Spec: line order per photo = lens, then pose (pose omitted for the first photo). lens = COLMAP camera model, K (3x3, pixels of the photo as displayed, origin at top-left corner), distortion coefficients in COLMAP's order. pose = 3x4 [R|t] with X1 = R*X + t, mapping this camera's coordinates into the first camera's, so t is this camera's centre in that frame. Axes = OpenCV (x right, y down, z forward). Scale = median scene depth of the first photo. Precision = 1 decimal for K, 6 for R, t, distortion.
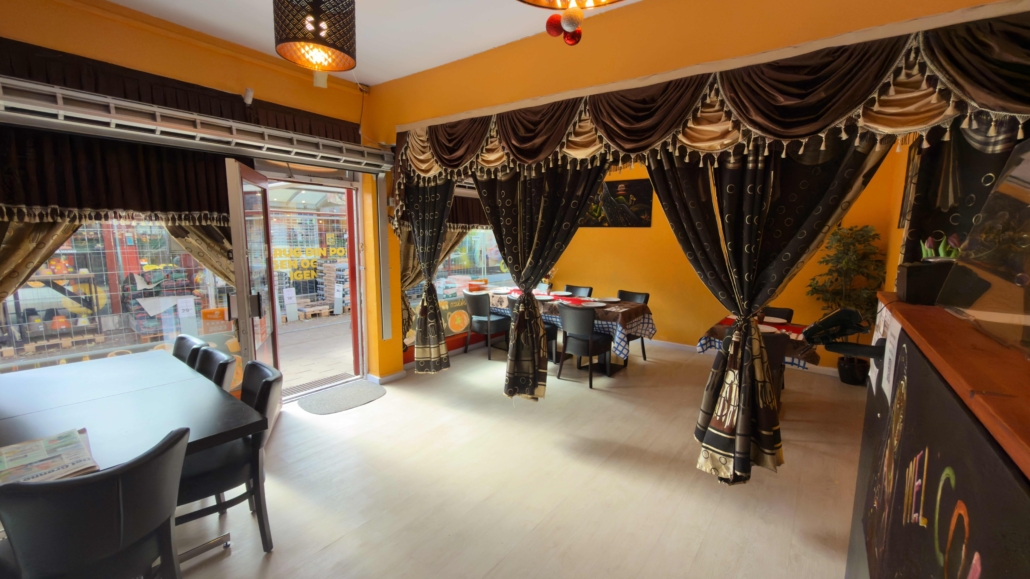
lens RADIAL K [[412.8, 0, 515.8], [0, 412.8, 286.7], [0, 0, 1]] dist [-0.001502, 0.000732]
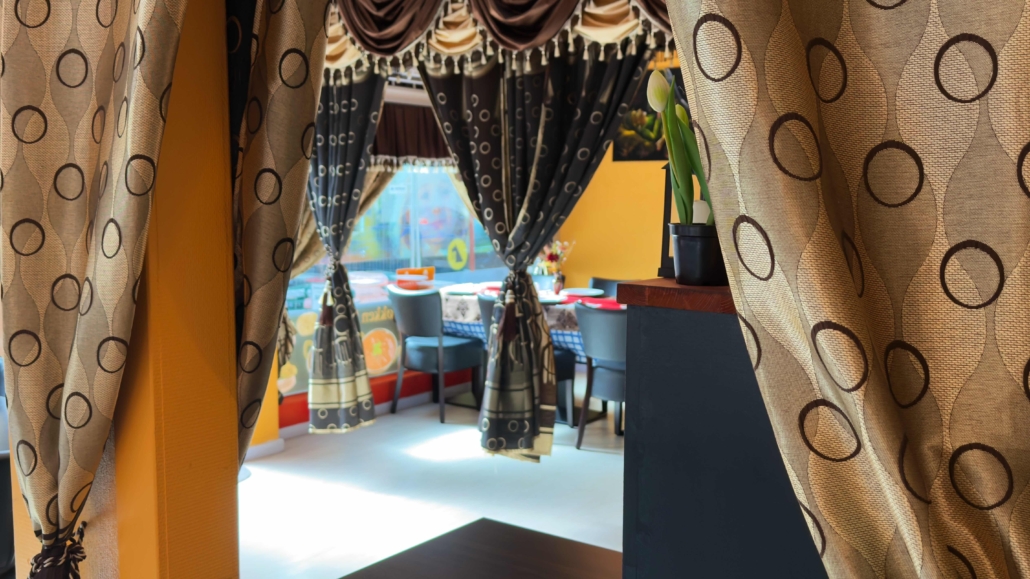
lens RADIAL K [[1033.3, 0, 507.3], [0, 1033.3, 298.8], [0, 0, 1]] dist [0.102621, 0.000000]
pose [[0.999543, -0.011820, 0.027810, -0.030516], [0.012366, 0.999732, -0.019568, 0.084729], [-0.027572, 0.019903, 0.999422, -0.463209]]
